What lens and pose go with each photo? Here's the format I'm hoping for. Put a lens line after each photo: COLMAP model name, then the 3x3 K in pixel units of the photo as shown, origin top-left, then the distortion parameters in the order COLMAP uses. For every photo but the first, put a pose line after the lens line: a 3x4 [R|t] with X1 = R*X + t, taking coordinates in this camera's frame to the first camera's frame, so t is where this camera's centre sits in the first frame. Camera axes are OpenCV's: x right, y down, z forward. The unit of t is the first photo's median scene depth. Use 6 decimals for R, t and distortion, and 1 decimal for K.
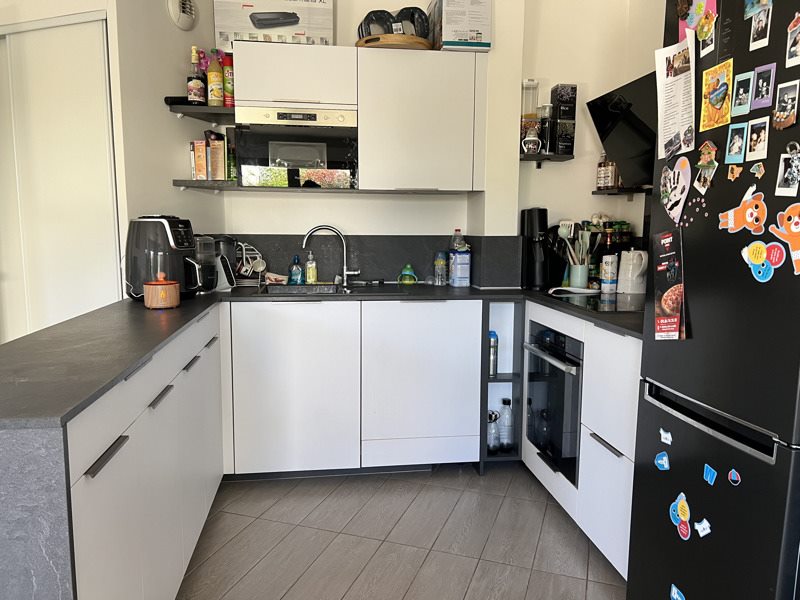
lens RADIAL K [[605.9, 0, 401.3], [0, 605.9, 302.4], [0, 0, 1]] dist [0.032184, -0.001567]
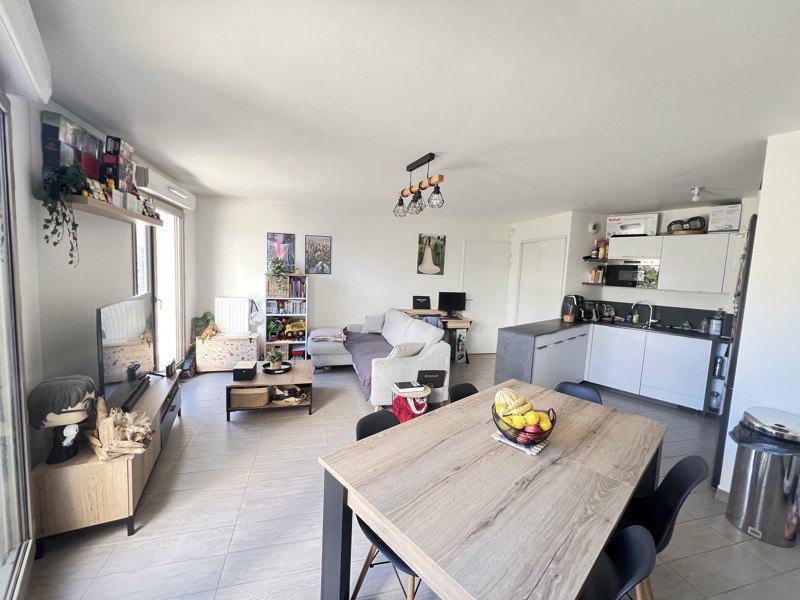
lens RADIAL K [[316.2, 0, 402.9], [0, 316.2, 300.8], [0, 0, 1]] dist [0.000326, 0.000125]
pose [[0.575101, 0.098228, -0.812164, 0.409145], [-0.143789, 0.989447, 0.017852, -0.006369], [0.805347, 0.106513, 0.583157, -0.650787]]
